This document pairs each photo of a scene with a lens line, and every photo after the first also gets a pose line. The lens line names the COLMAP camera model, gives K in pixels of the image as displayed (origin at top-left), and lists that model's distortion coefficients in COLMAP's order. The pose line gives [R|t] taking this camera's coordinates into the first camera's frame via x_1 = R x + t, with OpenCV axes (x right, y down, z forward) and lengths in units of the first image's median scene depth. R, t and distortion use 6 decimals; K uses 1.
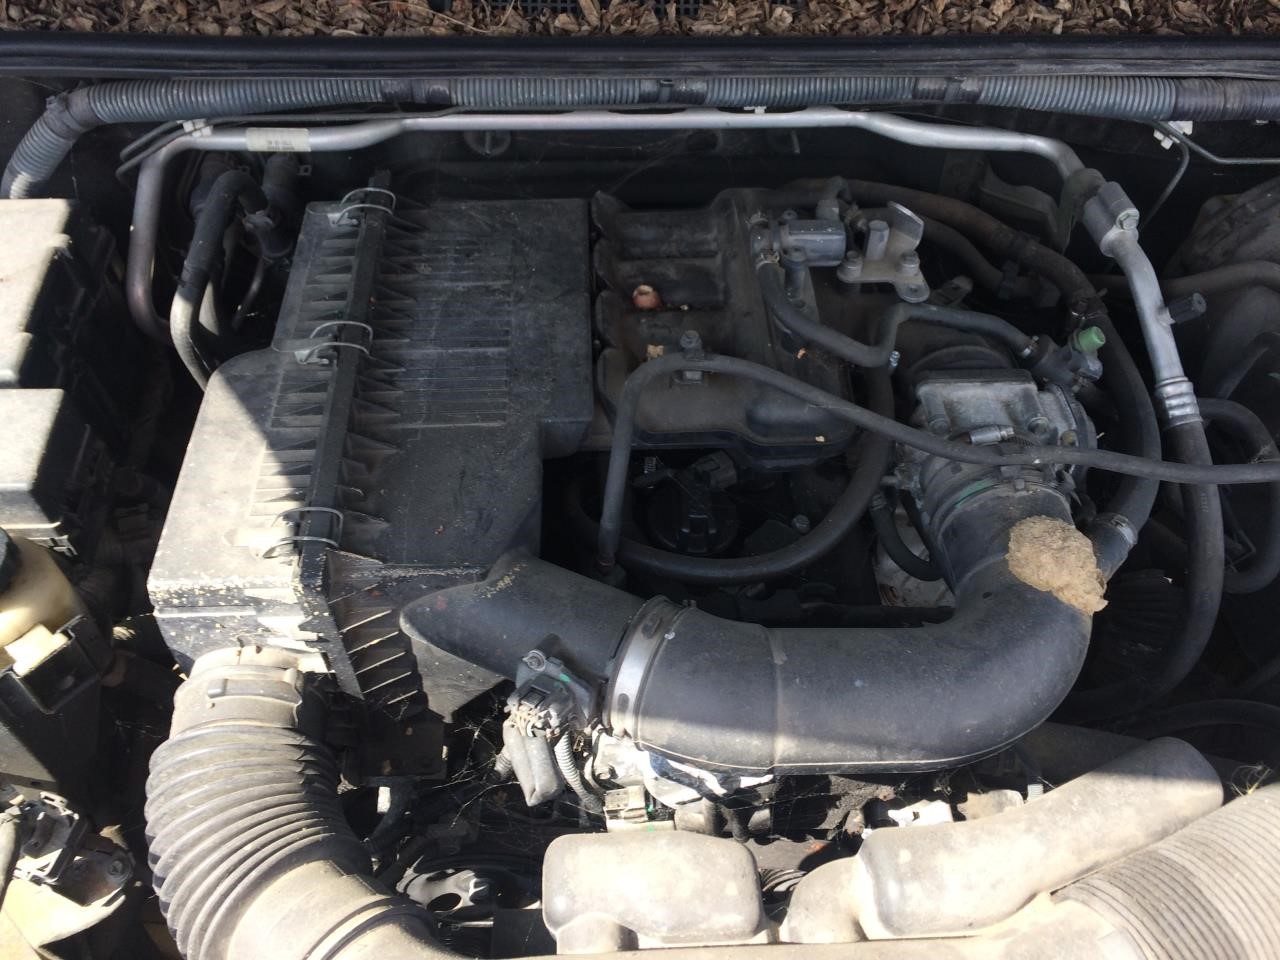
lens RADIAL K [[1111.8, 0, 578.5], [0, 1111.8, 497.3], [0, 0, 1]] dist [0.069087, -0.073342]
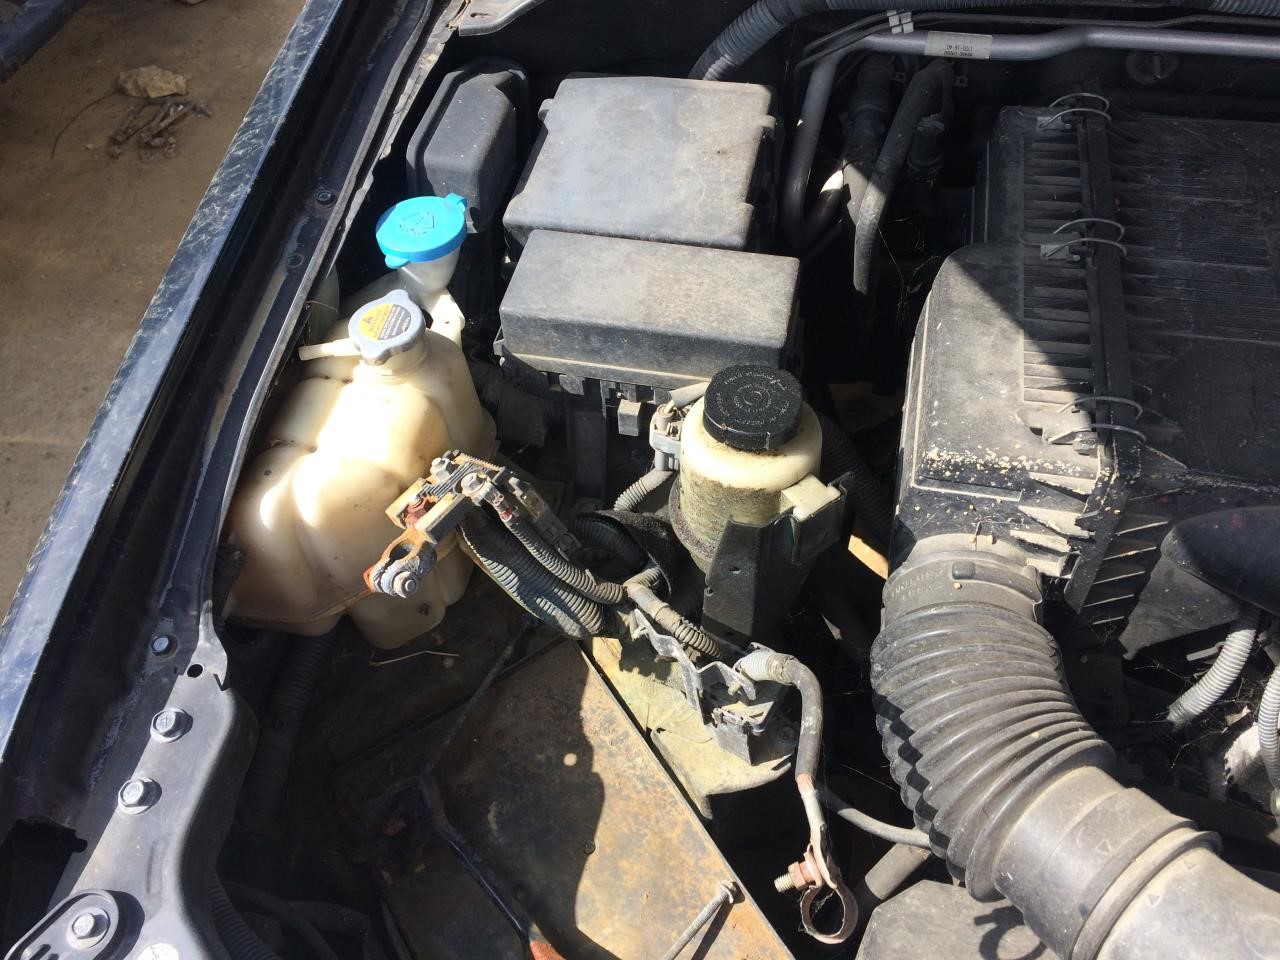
lens RADIAL K [[1111.8, 0, 613.0], [0, 1111.8, 462.6], [0, 0, 1]] dist [0.069087, -0.073342]
pose [[0.966038, 0.152388, -0.208683, -0.361484], [-0.155371, 0.987854, 0.002122, 0.103800], [0.206471, 0.030373, 0.977981, -0.010620]]
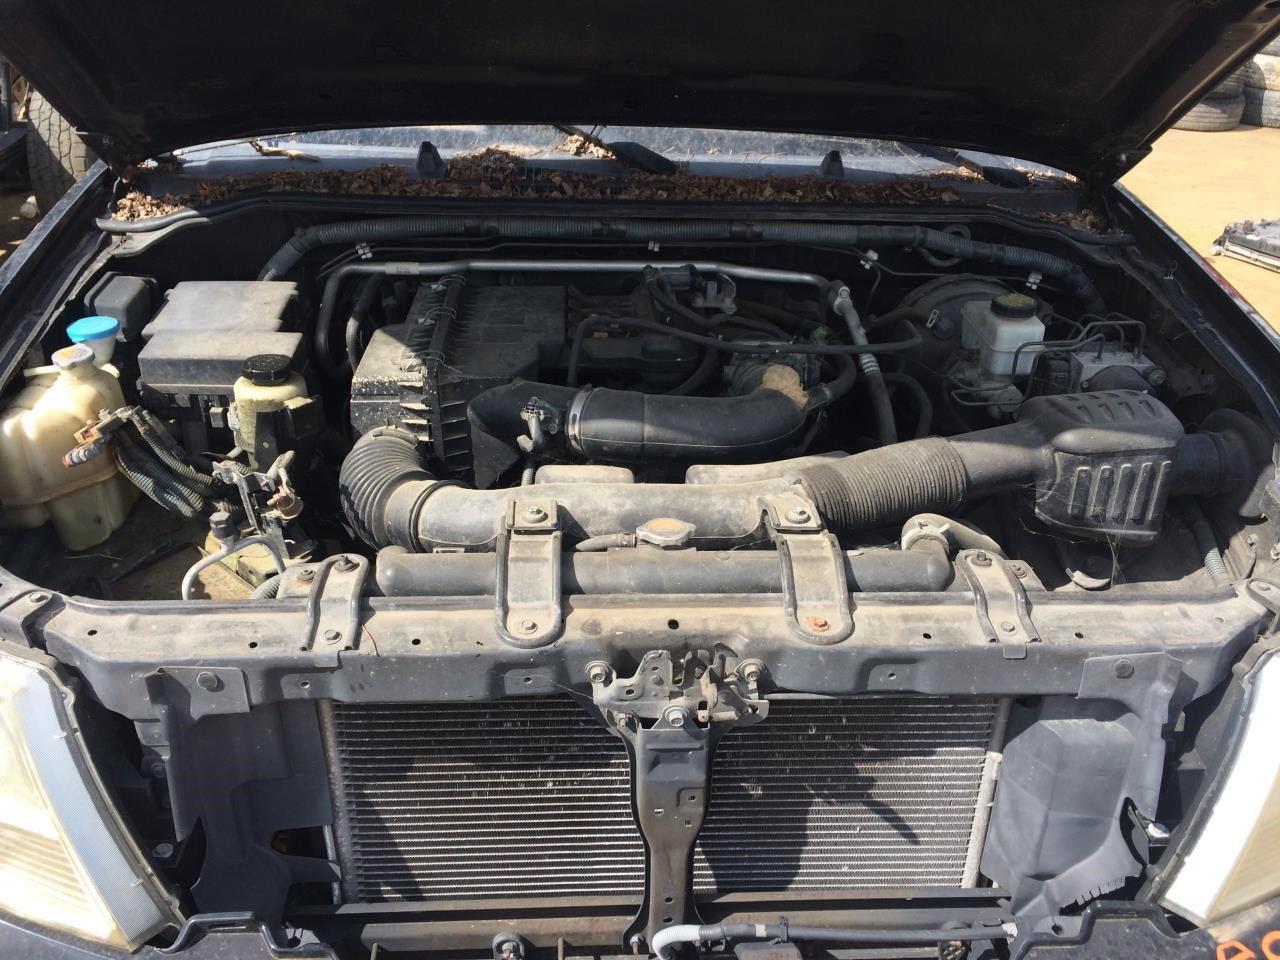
lens RADIAL K [[1111.8, 0, 617.3], [0, 1111.8, 465.1], [0, 0, 1]] dist [0.069087, -0.073342]
pose [[0.999768, -0.006793, 0.020447, 0.060751], [0.013958, 0.927146, -0.374441, 0.836445], [-0.016413, 0.374639, 0.927025, -0.737109]]
